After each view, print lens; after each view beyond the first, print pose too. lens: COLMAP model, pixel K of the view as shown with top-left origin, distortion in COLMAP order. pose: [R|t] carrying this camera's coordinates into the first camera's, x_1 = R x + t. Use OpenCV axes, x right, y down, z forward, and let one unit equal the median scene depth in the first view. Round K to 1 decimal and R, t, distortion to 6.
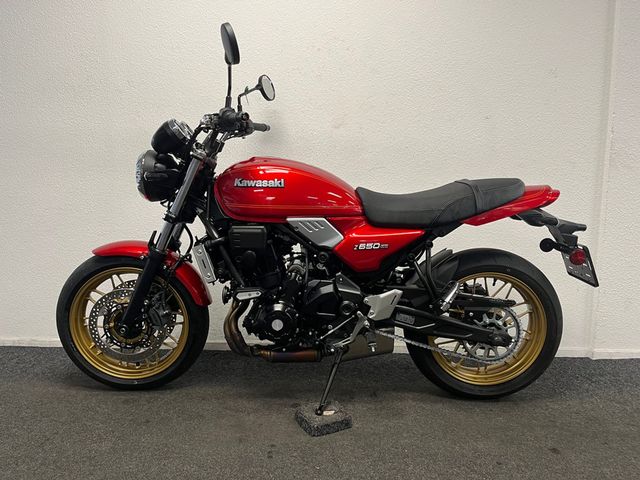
lens RADIAL K [[487.8, 0, 320.0], [0, 487.8, 240.0], [0, 0, 1]] dist [0.001263, 0.001451]
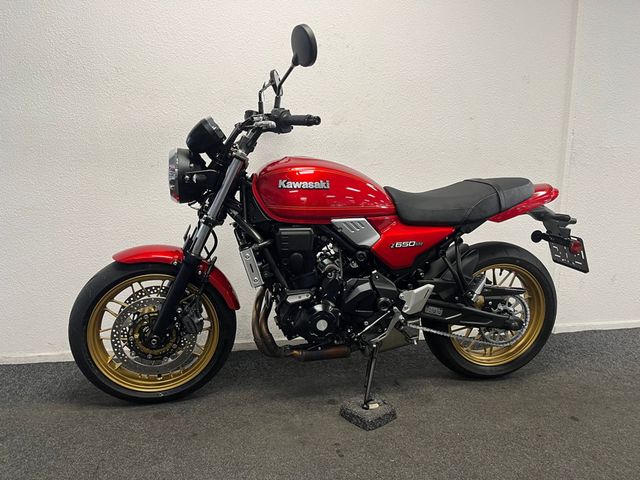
lens RADIAL K [[483.7, 0, 320.0], [0, 483.7, 240.0], [0, 0, 1]] dist [0.004239, -0.000202]
pose [[0.975653, -0.029945, 0.217268, -0.289787], [0.022789, 0.999115, 0.035367, -0.035635], [-0.218134, -0.029555, 0.975471, 0.029065]]
